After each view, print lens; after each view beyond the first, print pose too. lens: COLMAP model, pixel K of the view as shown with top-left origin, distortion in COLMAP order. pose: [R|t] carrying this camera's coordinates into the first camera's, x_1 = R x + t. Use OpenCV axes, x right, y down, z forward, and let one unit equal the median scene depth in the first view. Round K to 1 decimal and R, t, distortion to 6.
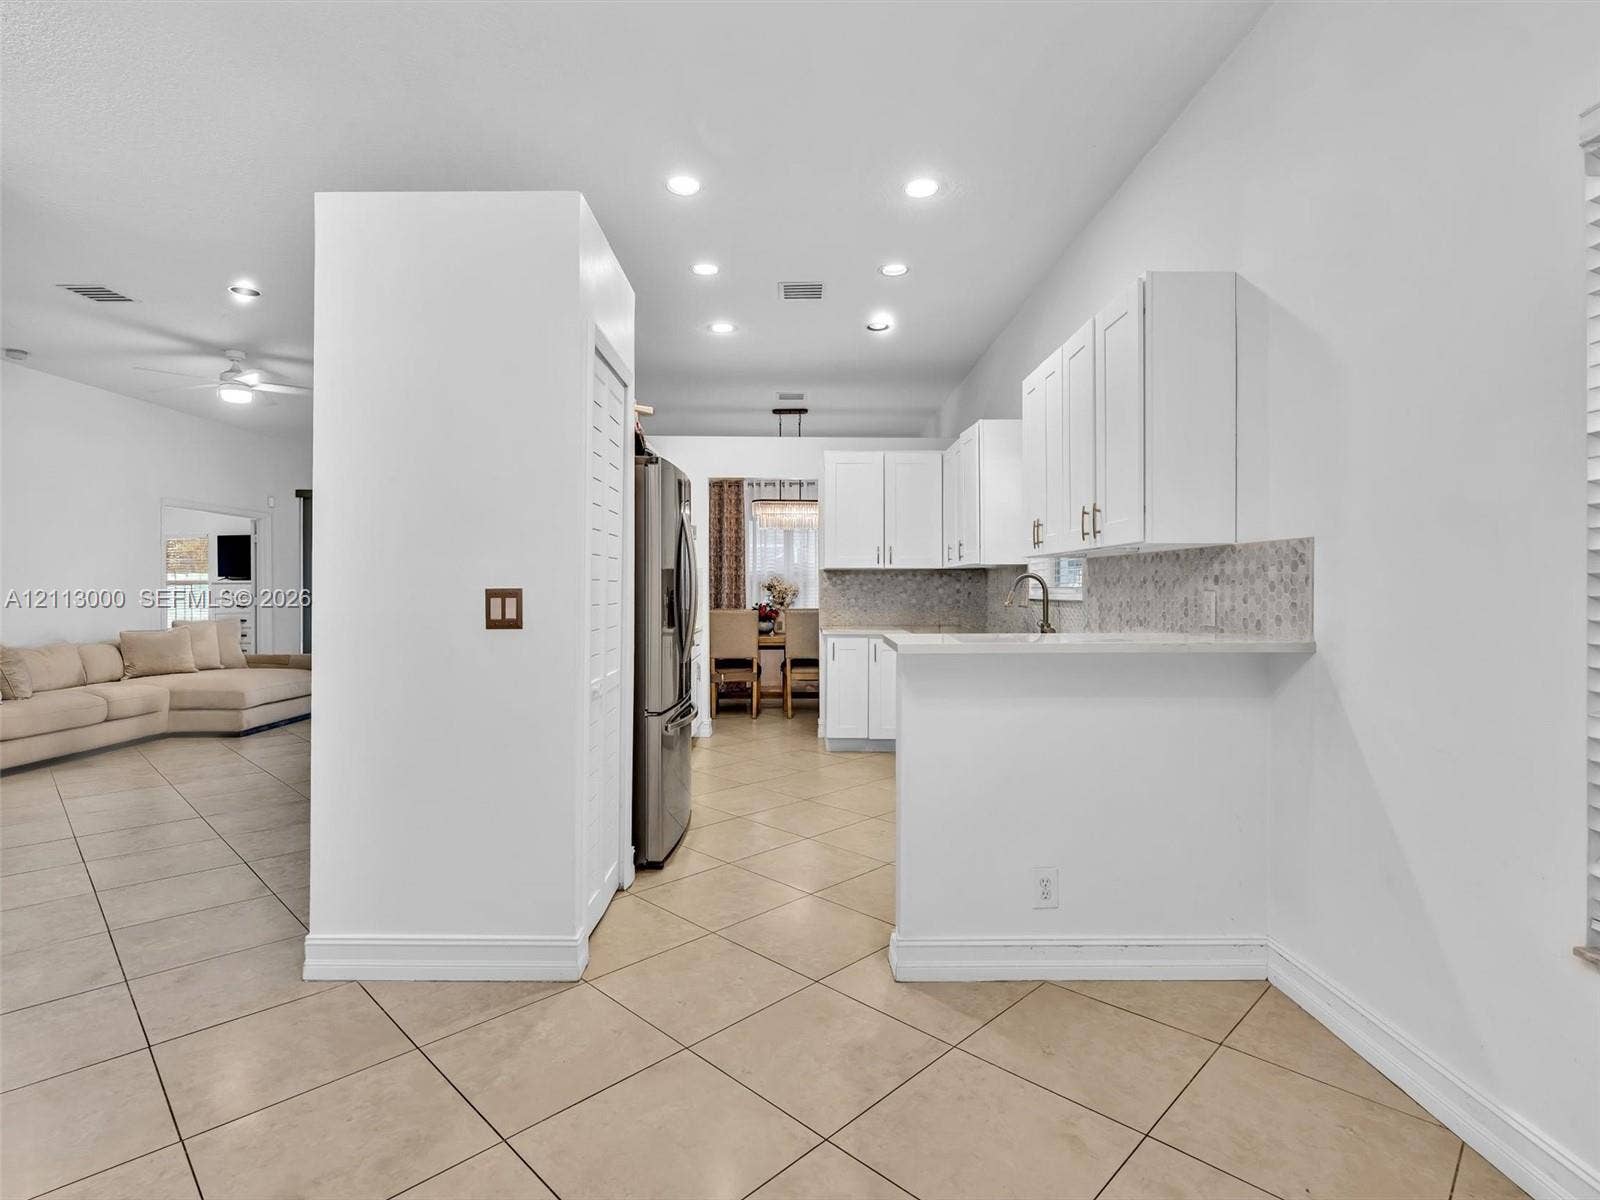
lens RADIAL K [[821.2, 0, 797.5], [0, 821.2, 590.8], [0, 0, 1]] dist [-0.004374, 0.000692]
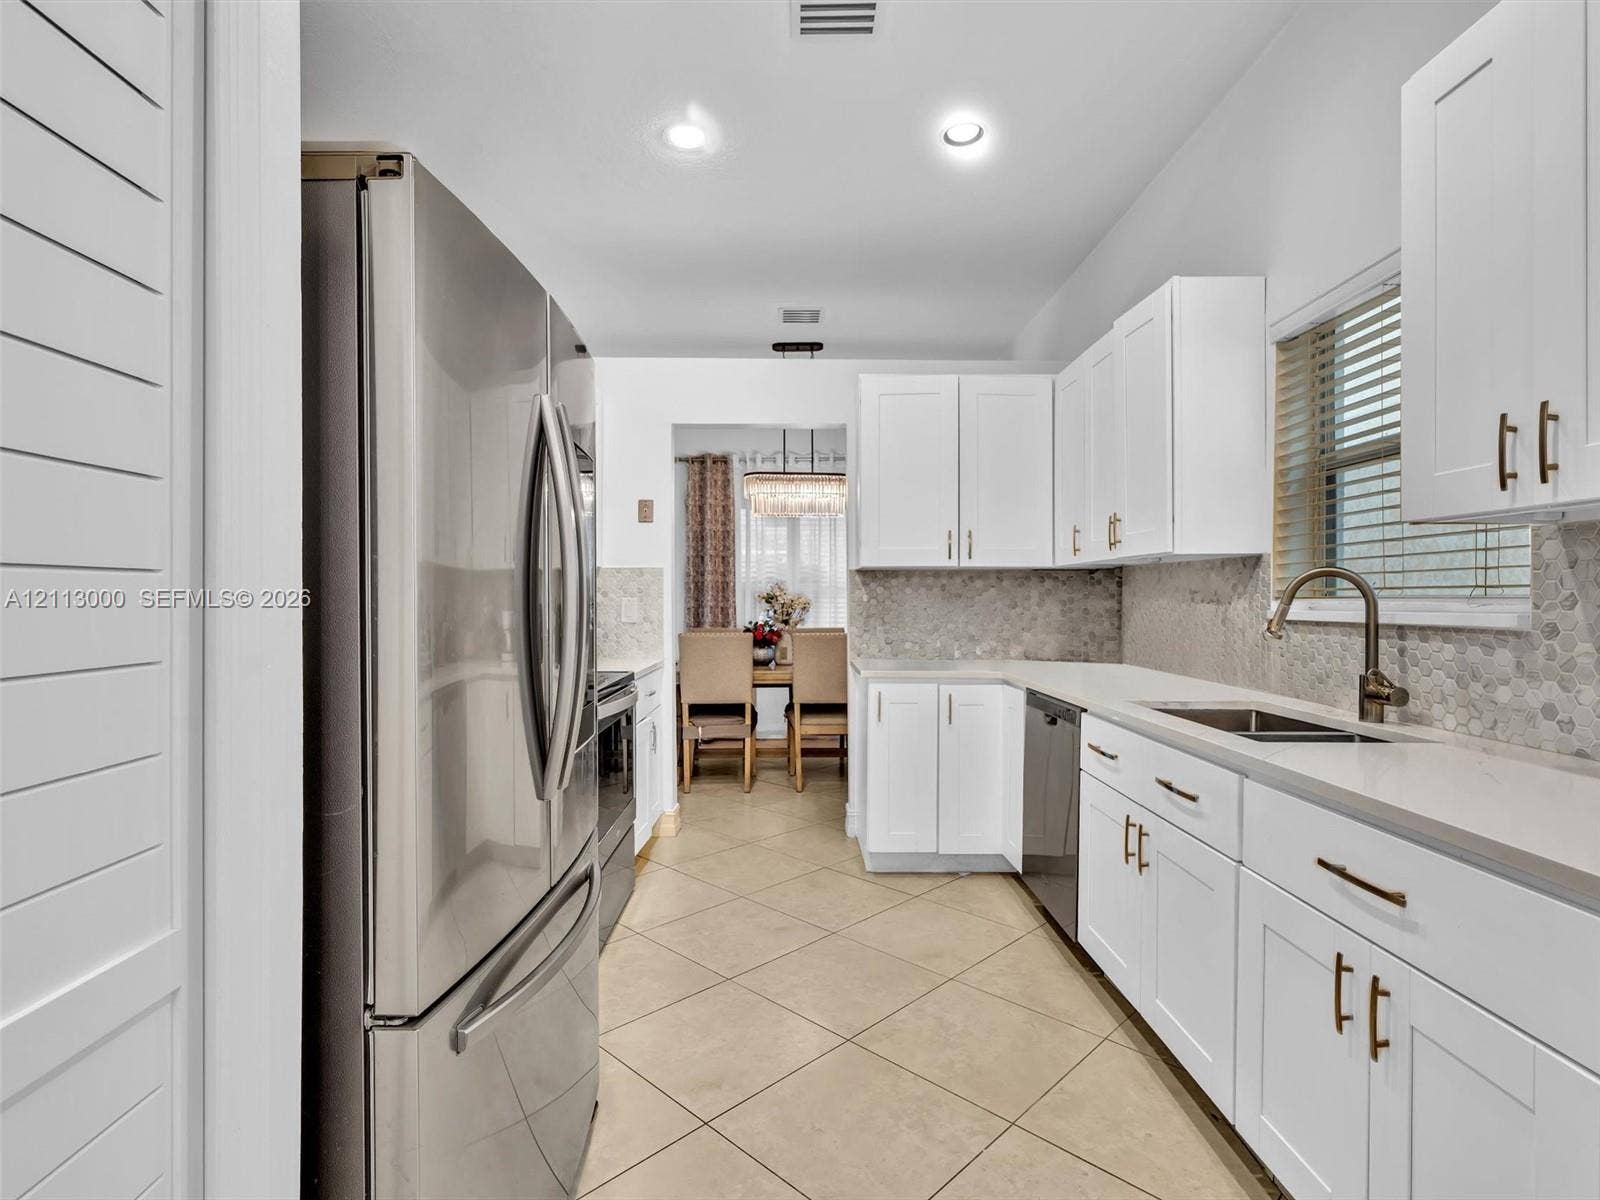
lens RADIAL K [[821.2, 0, 797.5], [0, 821.2, 590.8], [0, 0, 1]] dist [-0.004374, 0.000692]
pose [[0.999990, -0.001272, 0.004293, -0.012716], [0.001332, 0.999900, -0.014046, -0.000905], [-0.004275, 0.014052, 0.999892, 0.303057]]
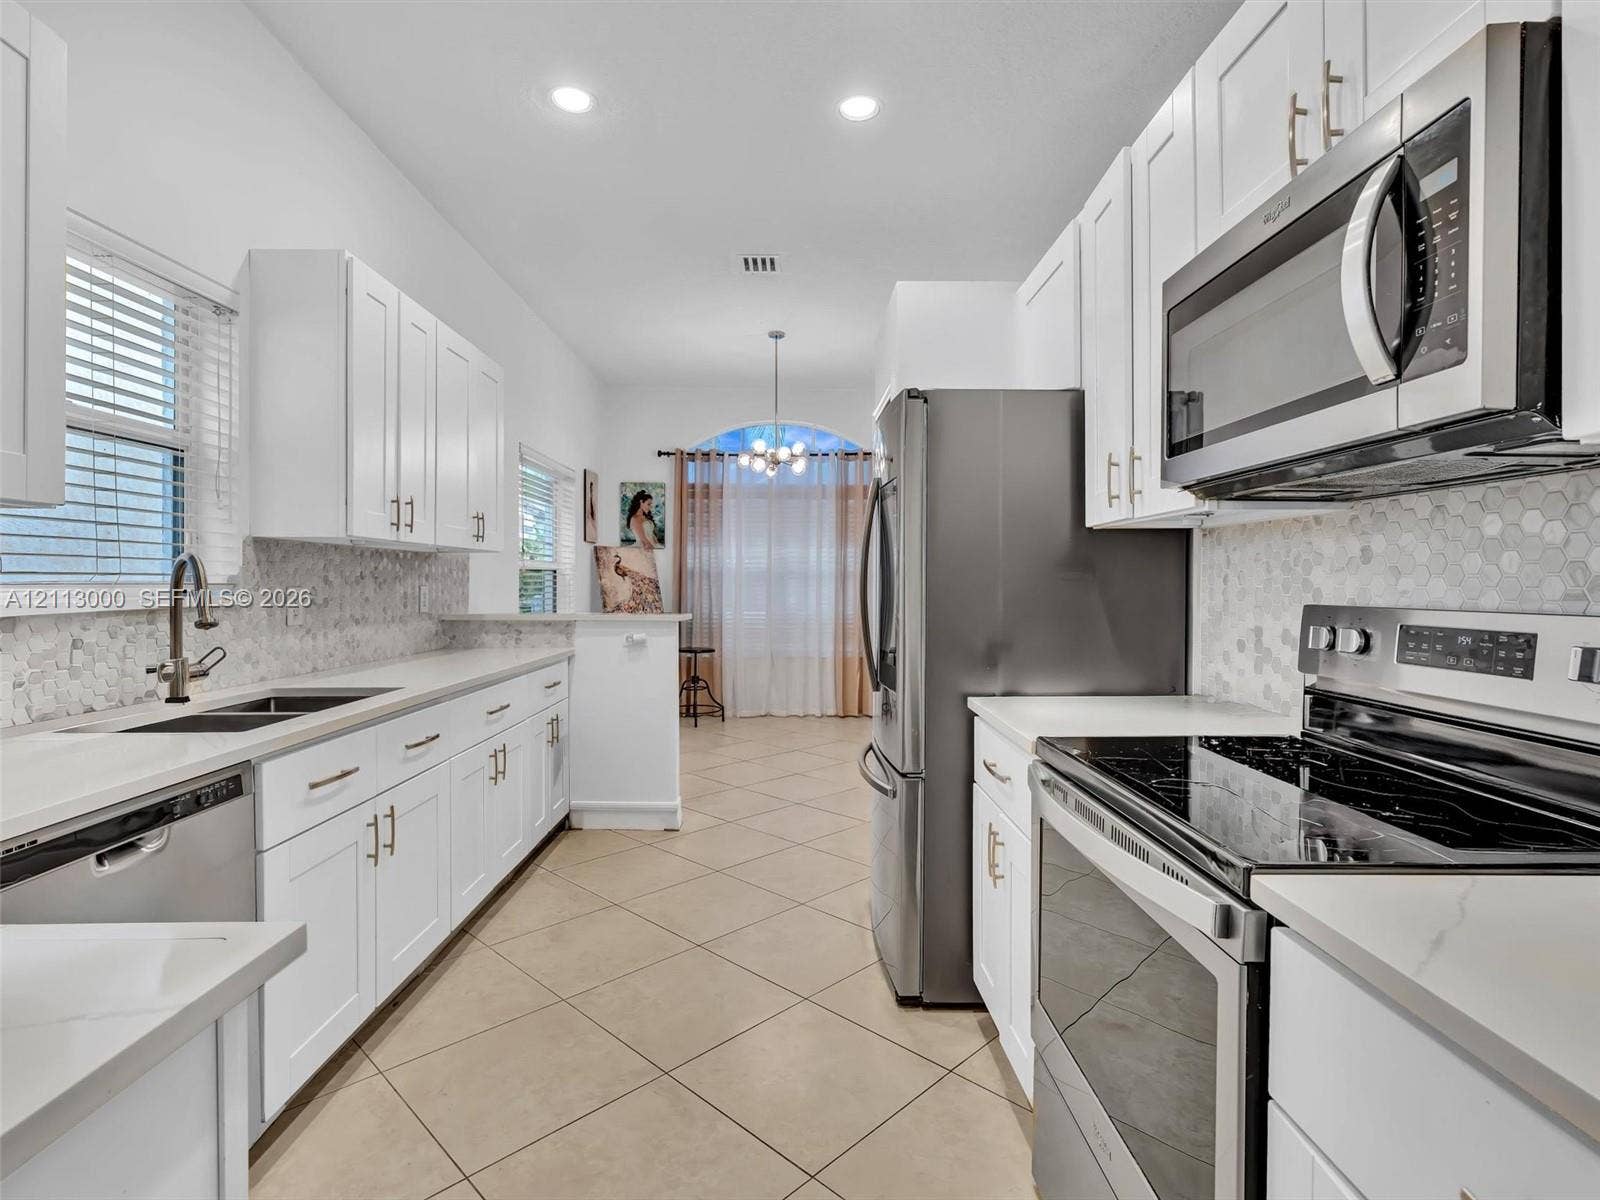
lens RADIAL K [[821.2, 0, 797.5], [0, 821.2, 590.8], [0, 0, 1]] dist [-0.004374, 0.000692]
pose [[-0.999995, -0.003108, -0.000471, -0.035004], [-0.003113, 0.999909, 0.013102, -0.004062], [0.000430, 0.013103, -0.999914, 0.844881]]
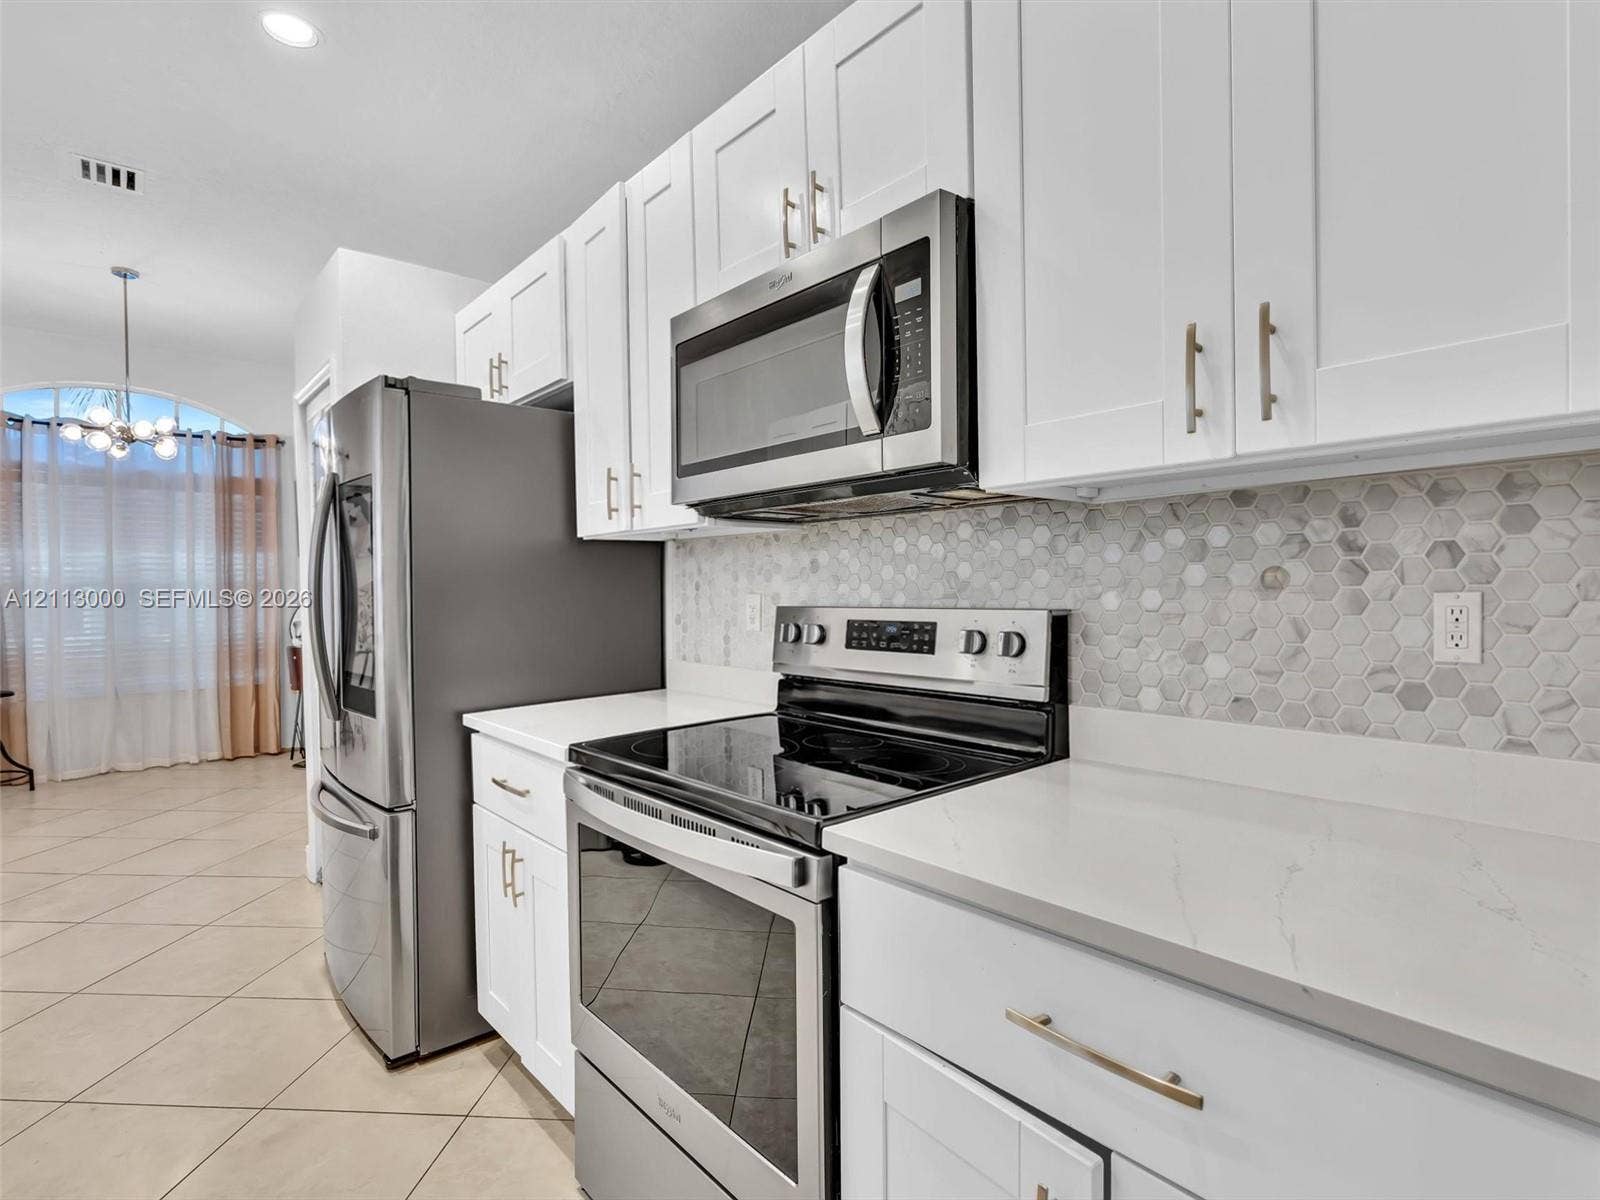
lens RADIAL K [[808.2, 0, 811.7], [0, 808.2, 599.7], [0, 0, 1]] dist [-0.003499, 0.000126]
pose [[-0.756219, 0.017337, -0.654088, -0.008148], [0.009337, 0.999833, 0.015706, -0.004137], [0.654252, 0.005770, -0.756255, 0.833670]]
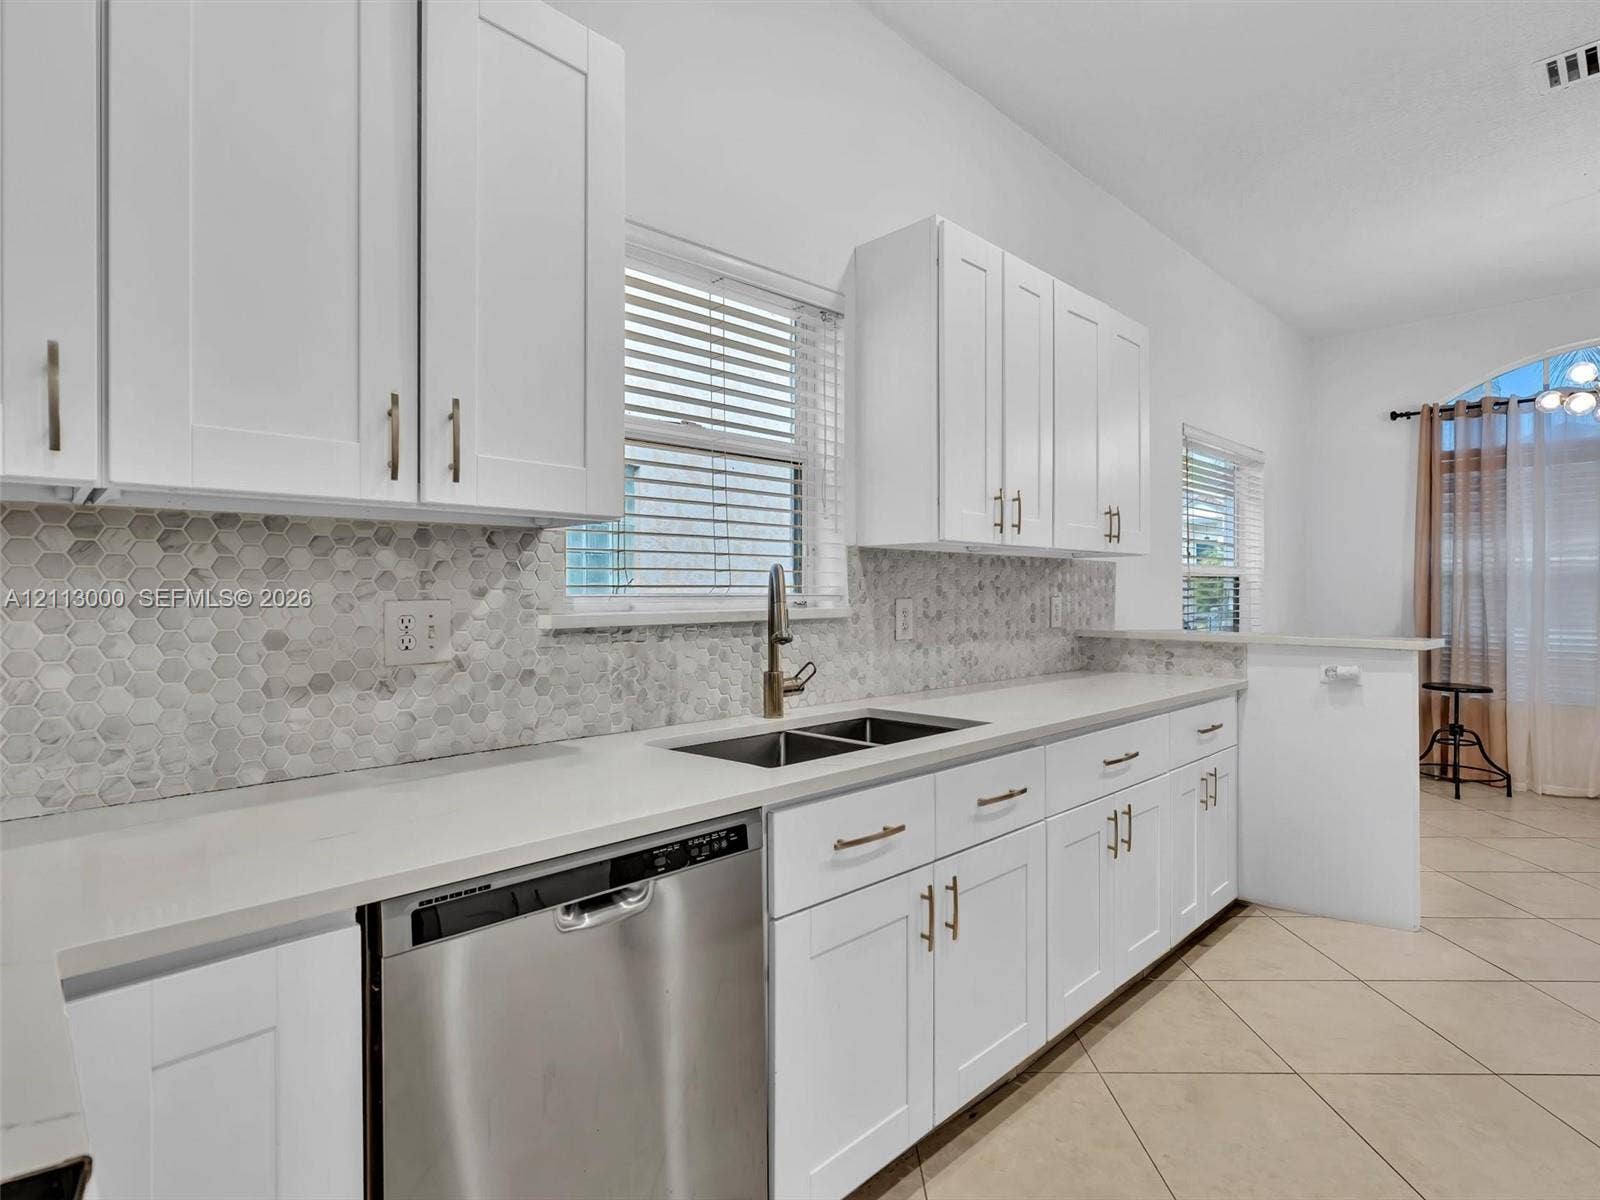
lens RADIAL K [[821.2, 0, 797.5], [0, 821.2, 590.8], [0, 0, 1]] dist [-0.004374, 0.000692]
pose [[-0.692441, 0.001192, 0.721473, -0.027645], [0.003655, 0.999992, 0.001857, -0.004294], [-0.721465, 0.003923, -0.692440, 0.750612]]
